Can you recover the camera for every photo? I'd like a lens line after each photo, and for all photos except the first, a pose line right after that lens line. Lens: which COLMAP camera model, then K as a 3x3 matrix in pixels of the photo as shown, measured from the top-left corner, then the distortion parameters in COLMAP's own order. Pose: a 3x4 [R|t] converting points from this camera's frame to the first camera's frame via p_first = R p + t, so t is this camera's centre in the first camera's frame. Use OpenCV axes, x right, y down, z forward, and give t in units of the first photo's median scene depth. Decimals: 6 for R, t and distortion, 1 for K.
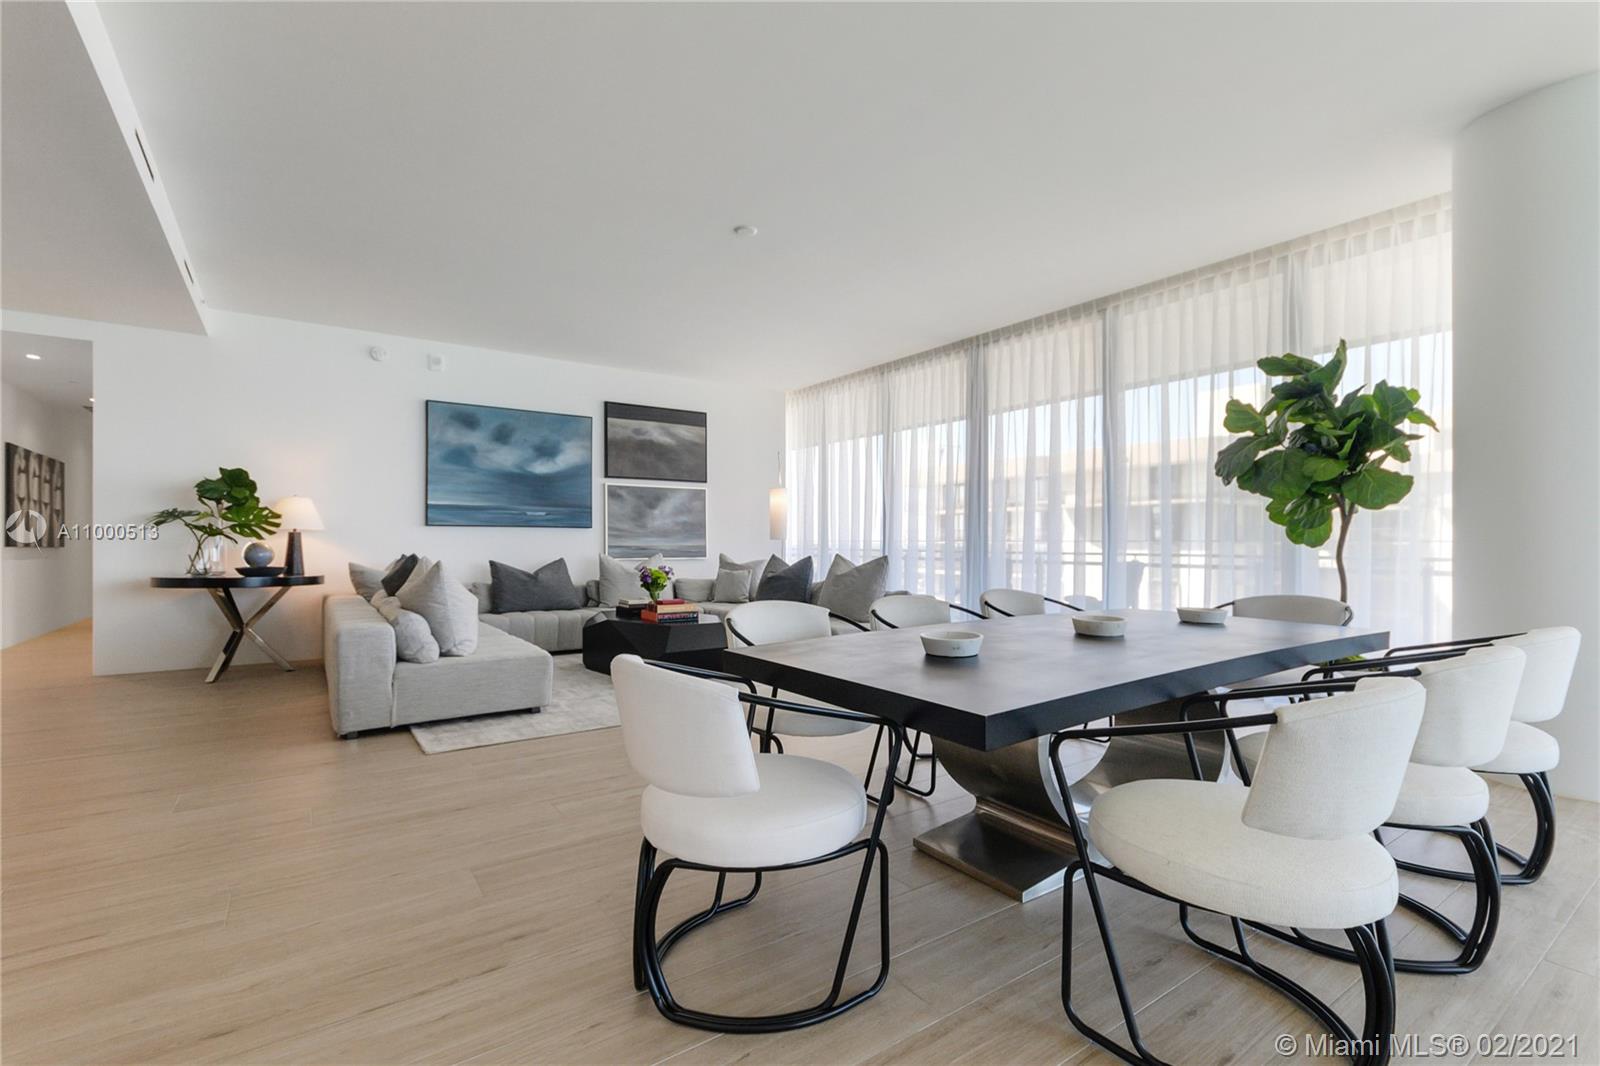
lens RADIAL K [[729.4, 0, 801.3], [0, 729.4, 544.2], [0, 0, 1]] dist [-0.003937, -0.000262]
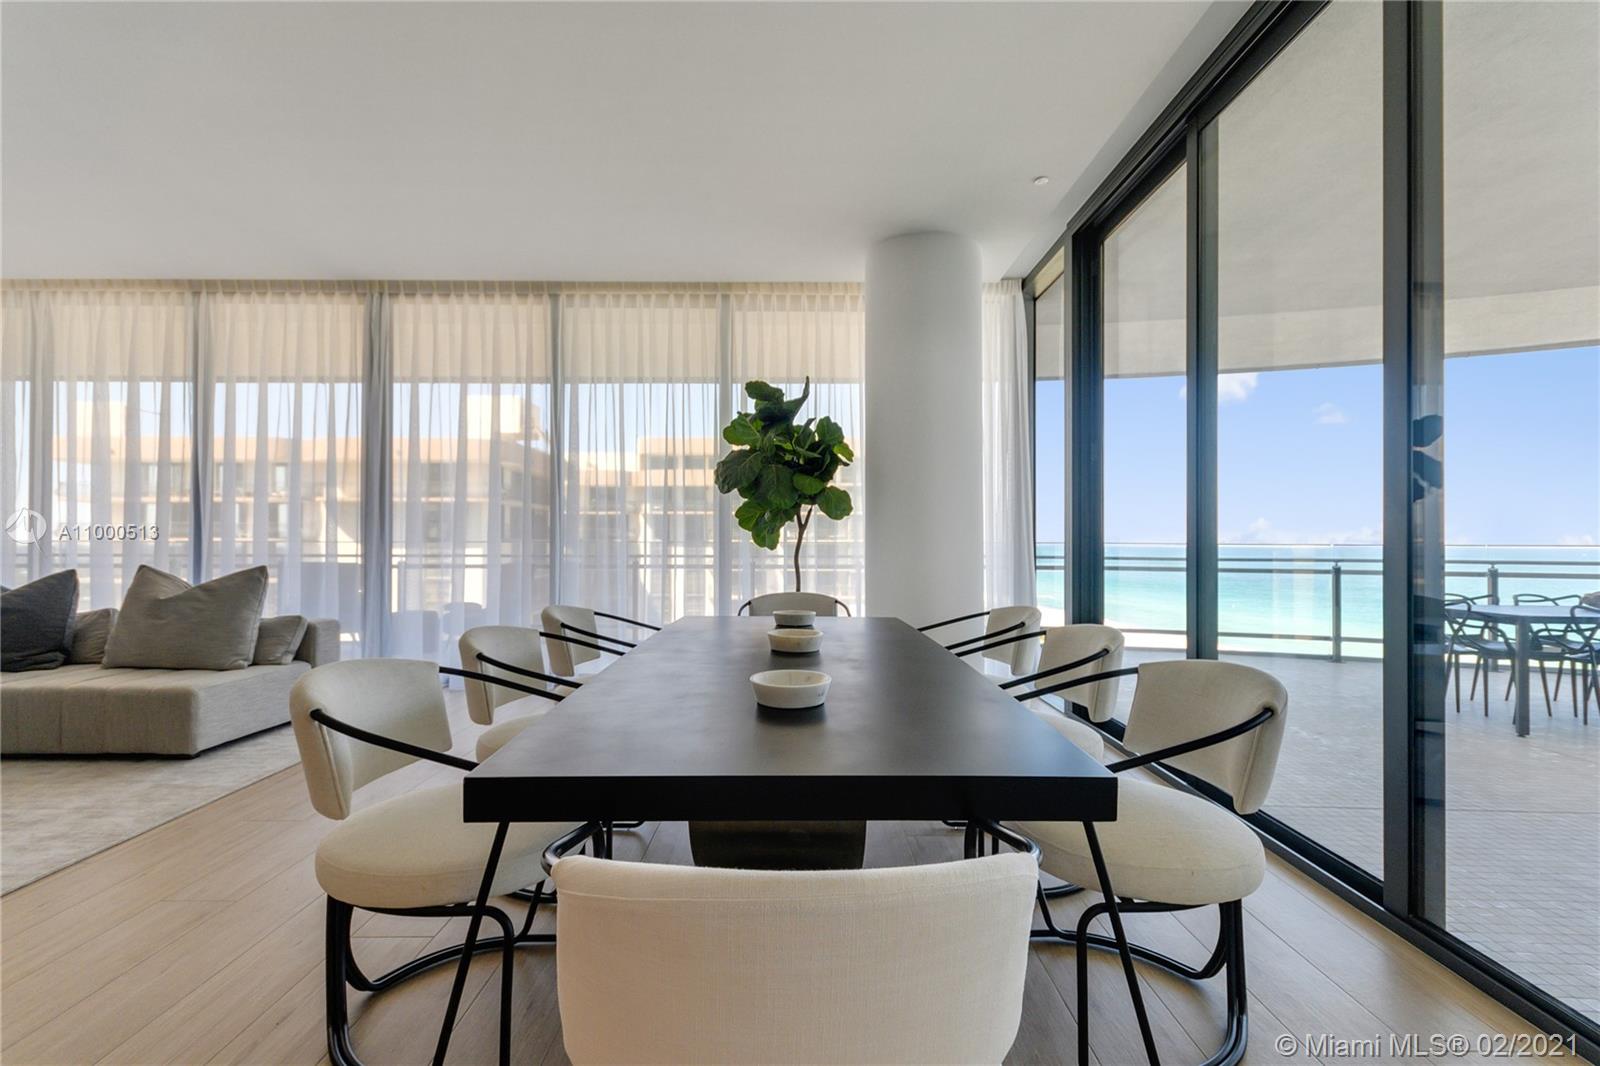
lens RADIAL K [[729.4, 0, 798.3], [0, 729.4, 505.1], [0, 0, 1]] dist [-0.003937, -0.000262]
pose [[0.579758, 0.052476, 0.813097, -0.142942], [-0.008095, 0.998246, -0.058653, 0.000811], [-0.814748, 0.027423, 0.579166, 0.195746]]
